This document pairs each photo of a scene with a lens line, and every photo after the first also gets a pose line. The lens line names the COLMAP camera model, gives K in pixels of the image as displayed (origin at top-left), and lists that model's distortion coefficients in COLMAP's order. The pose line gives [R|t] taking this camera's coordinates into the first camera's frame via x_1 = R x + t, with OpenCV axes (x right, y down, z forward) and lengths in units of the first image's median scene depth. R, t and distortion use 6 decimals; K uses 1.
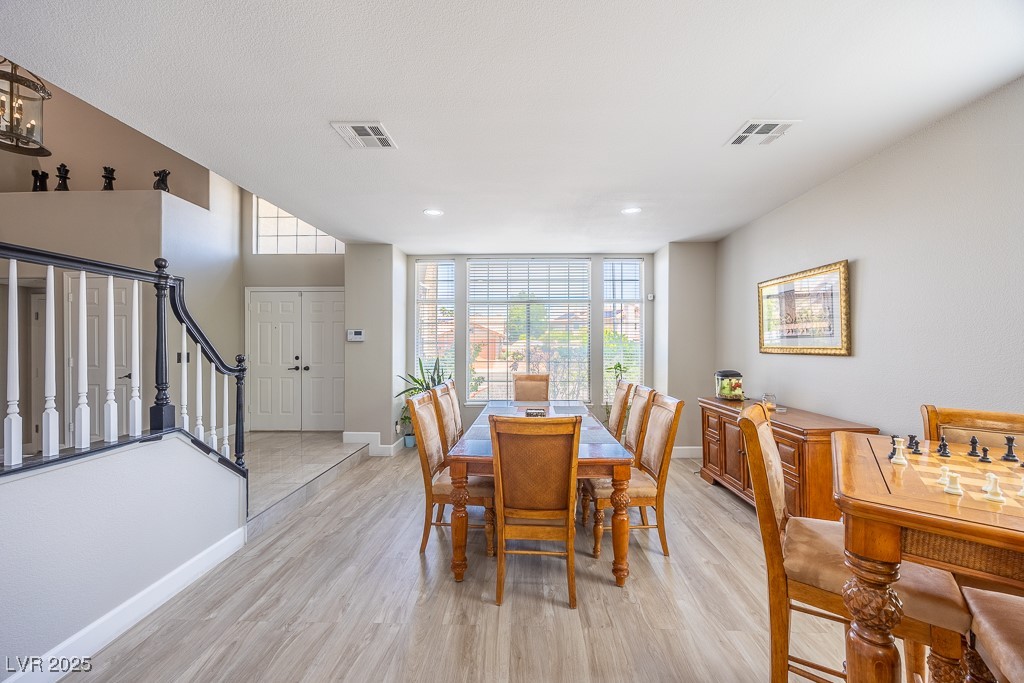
lens RADIAL K [[395.7, 0, 506.3], [0, 395.7, 350.7], [0, 0, 1]] dist [-0.001433, -0.000420]
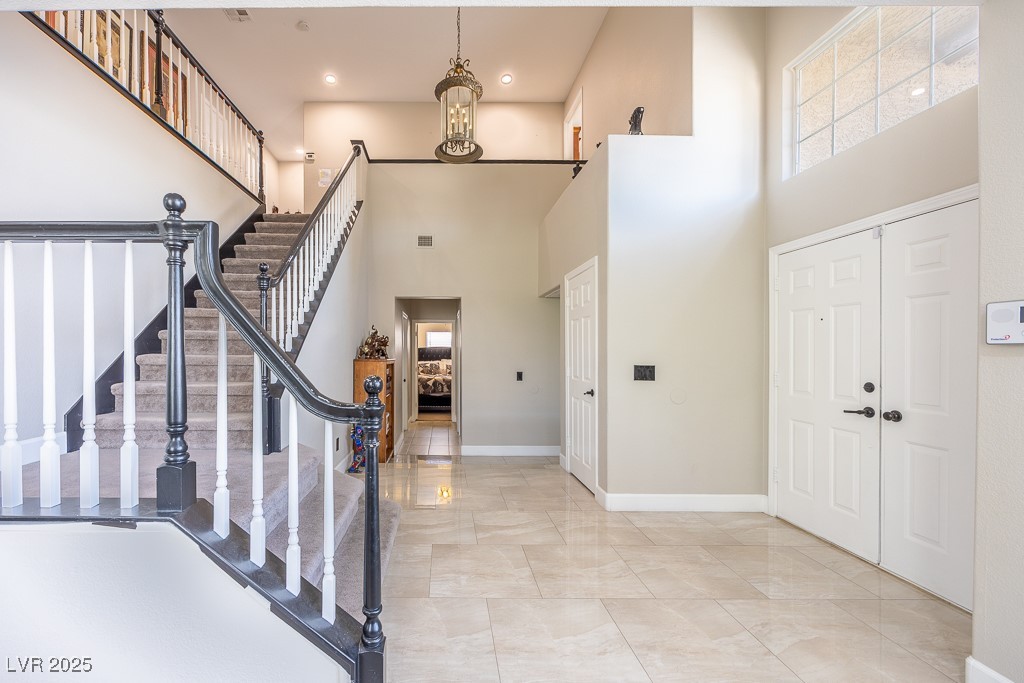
lens RADIAL K [[395.7, 0, 506.3], [0, 395.7, 350.7], [0, 0, 1]] dist [-0.001433, -0.000420]
pose [[0.046474, 0.000977, -0.998919, -0.132075], [-0.023172, 0.999731, -0.000100, -0.011975], [0.998651, 0.023152, 0.046484, 0.606072]]
